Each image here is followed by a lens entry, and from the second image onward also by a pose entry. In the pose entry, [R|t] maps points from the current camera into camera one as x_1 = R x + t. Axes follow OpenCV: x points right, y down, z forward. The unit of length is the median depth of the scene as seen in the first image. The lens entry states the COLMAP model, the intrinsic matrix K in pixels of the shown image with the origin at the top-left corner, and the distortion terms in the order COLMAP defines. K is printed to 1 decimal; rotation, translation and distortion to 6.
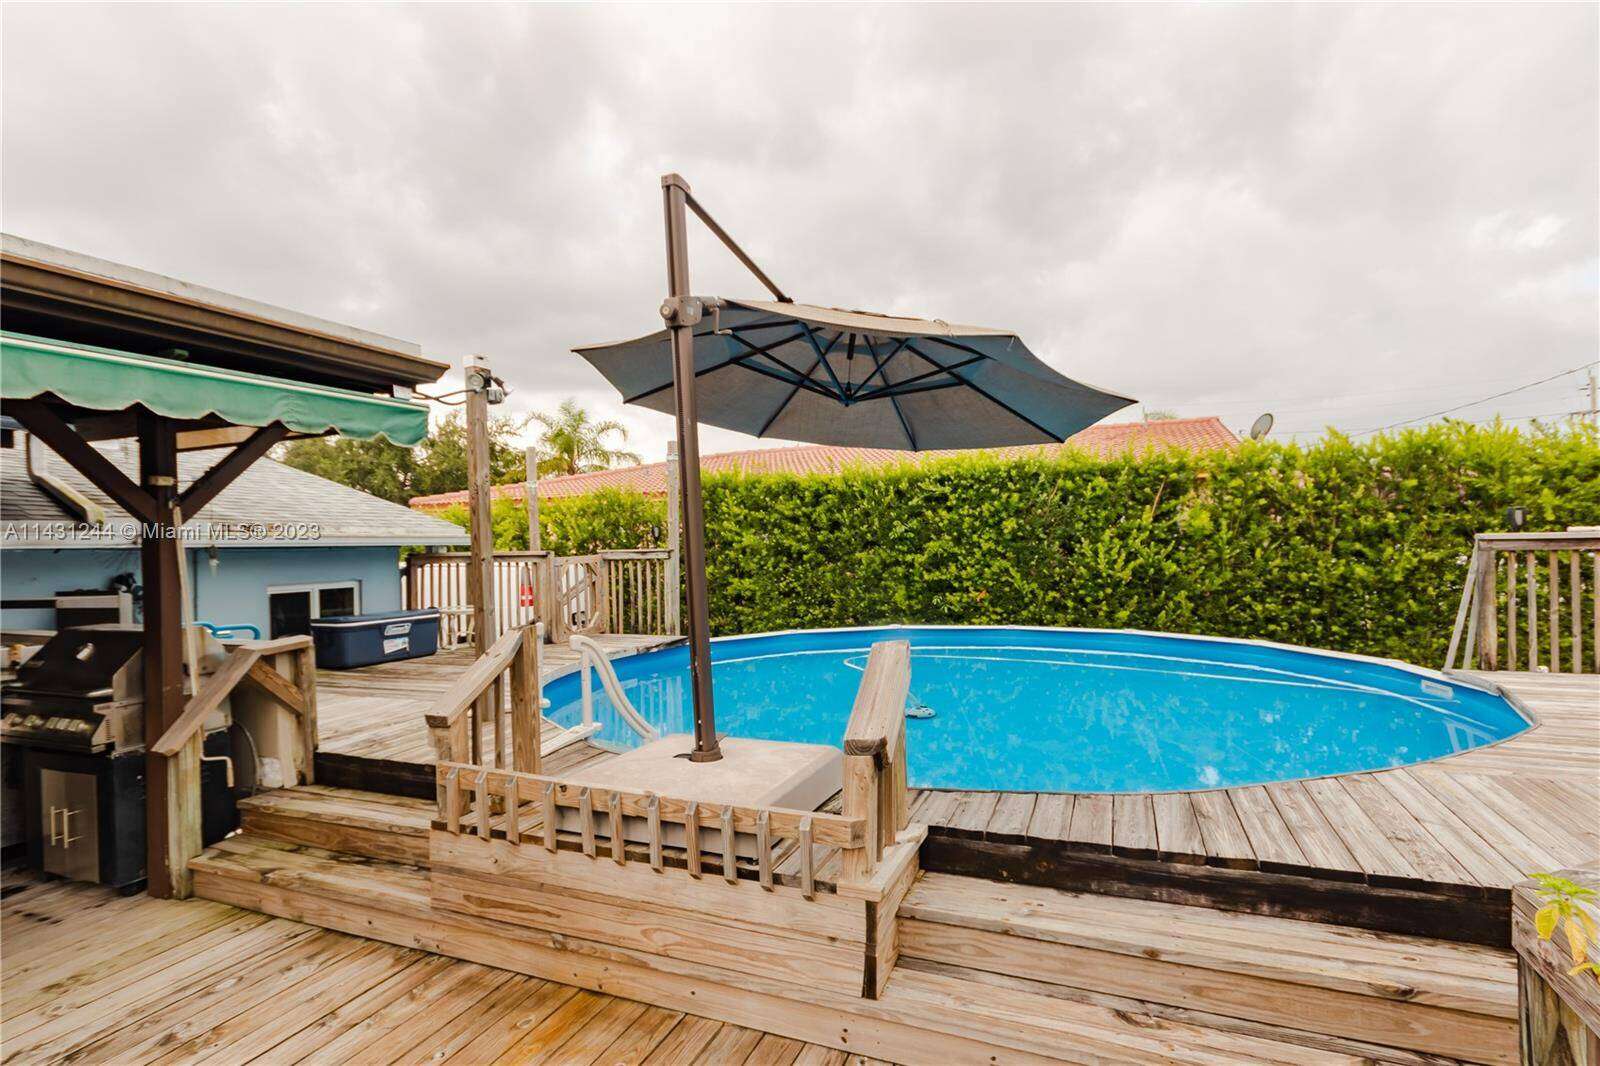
lens RADIAL K [[734.0, 0, 794.5], [0, 734.0, 530.0], [0, 0, 1]] dist [-0.000736, 0.000039]
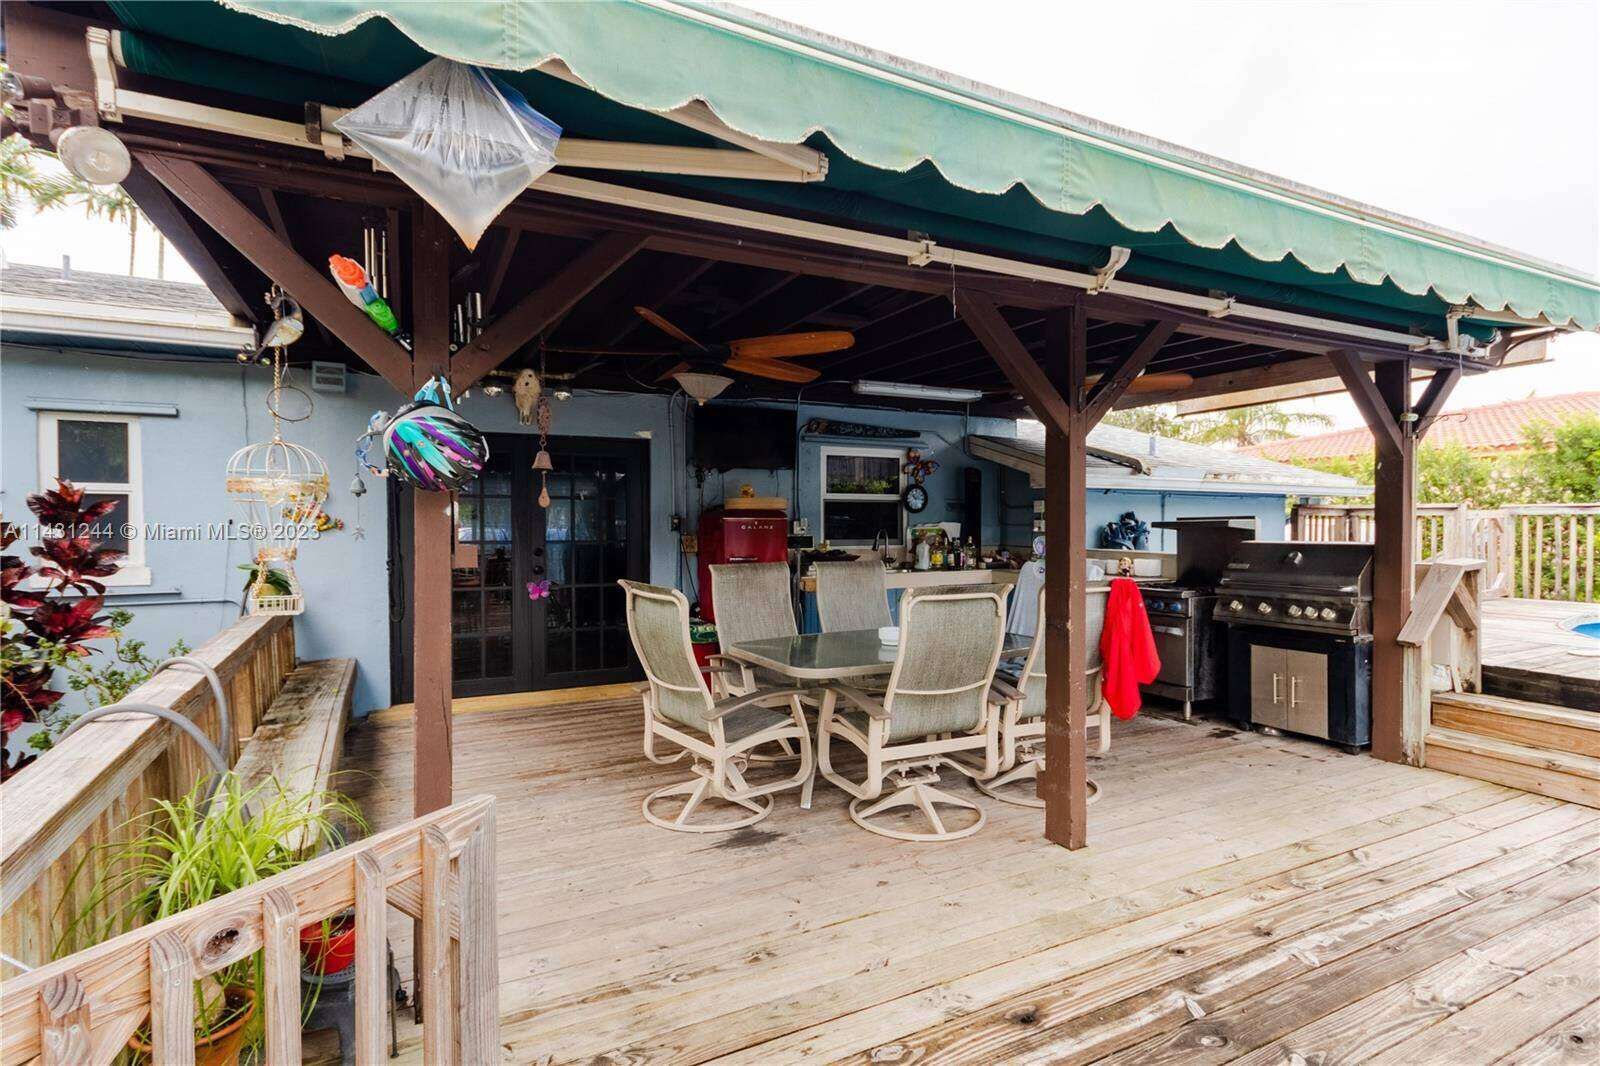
lens RADIAL K [[738.0, 0, 837.4], [0, 738.0, 542.3], [0, 0, 1]] dist [-0.002142, -0.000142]
pose [[0.827752, 0.044133, -0.559356, -0.324814], [-0.020230, 0.998601, 0.048853, 0.033712], [0.560730, -0.029122, 0.827487, -0.170944]]
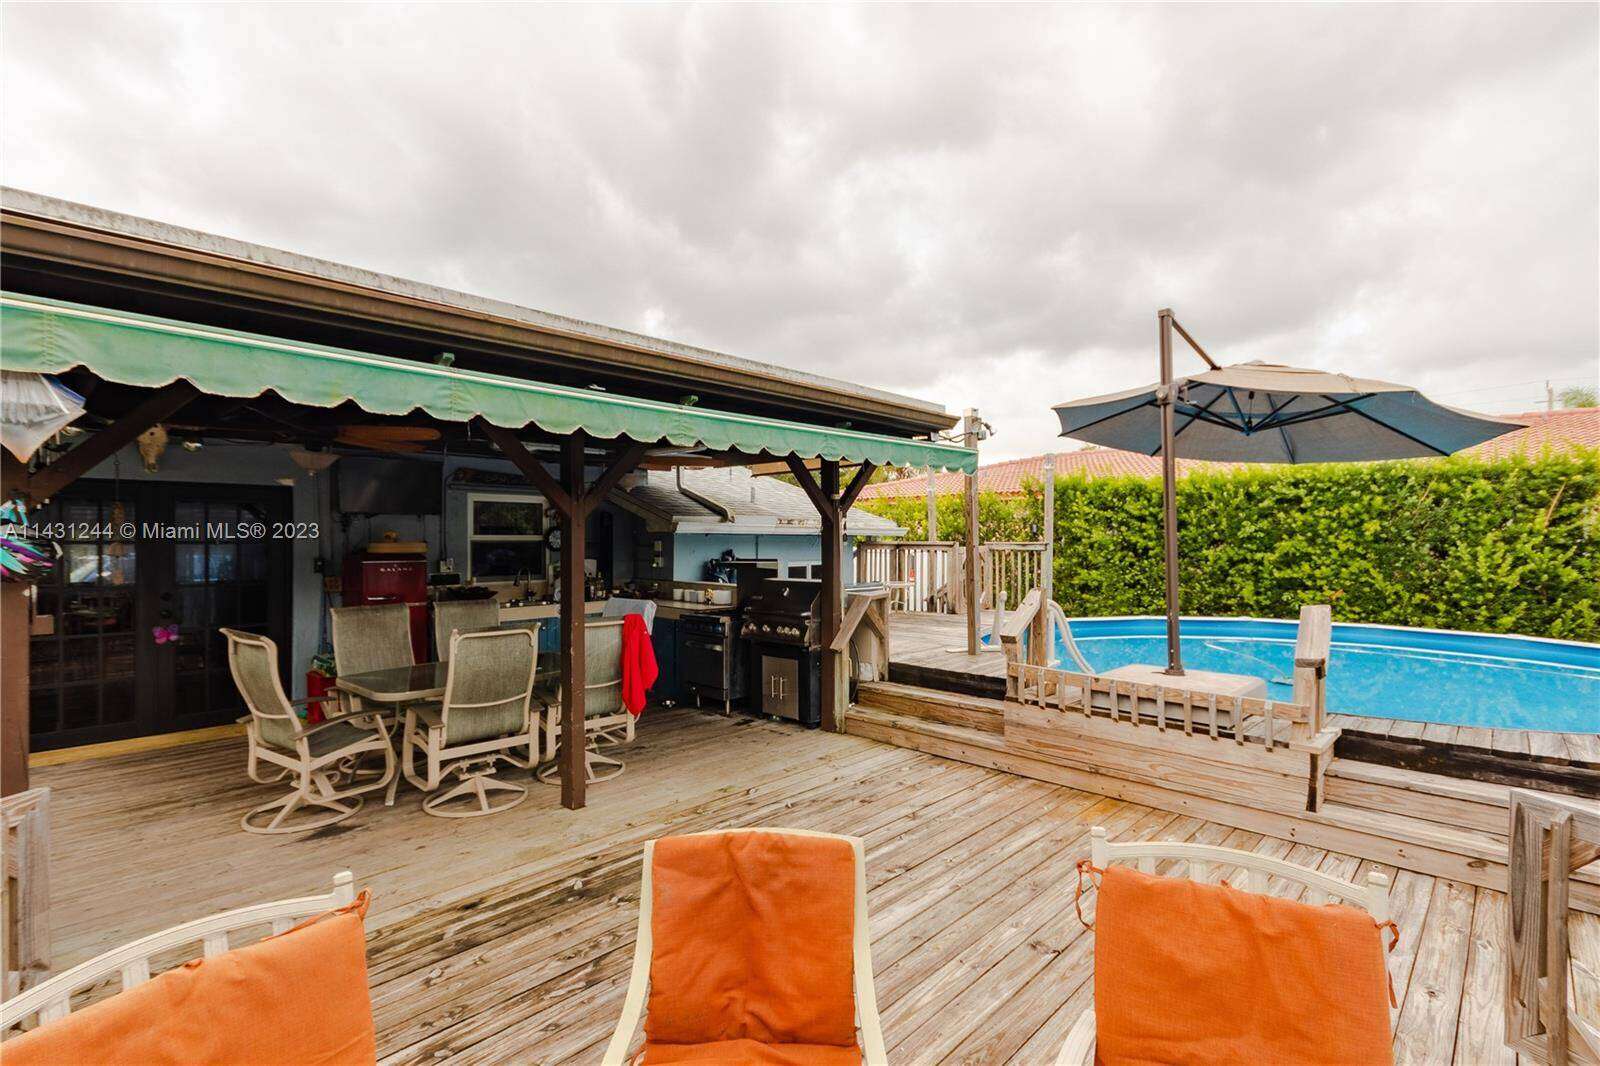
lens RADIAL K [[763.2, 0, 804.1], [0, 763.2, 533.5], [0, 0, 1]] dist [0.000755, -0.000819]
pose [[0.946888, 0.019707, -0.320960, -0.113362], [-0.015301, 0.999751, 0.016243, -0.002608], [0.321200, -0.010469, 0.946953, -0.258631]]
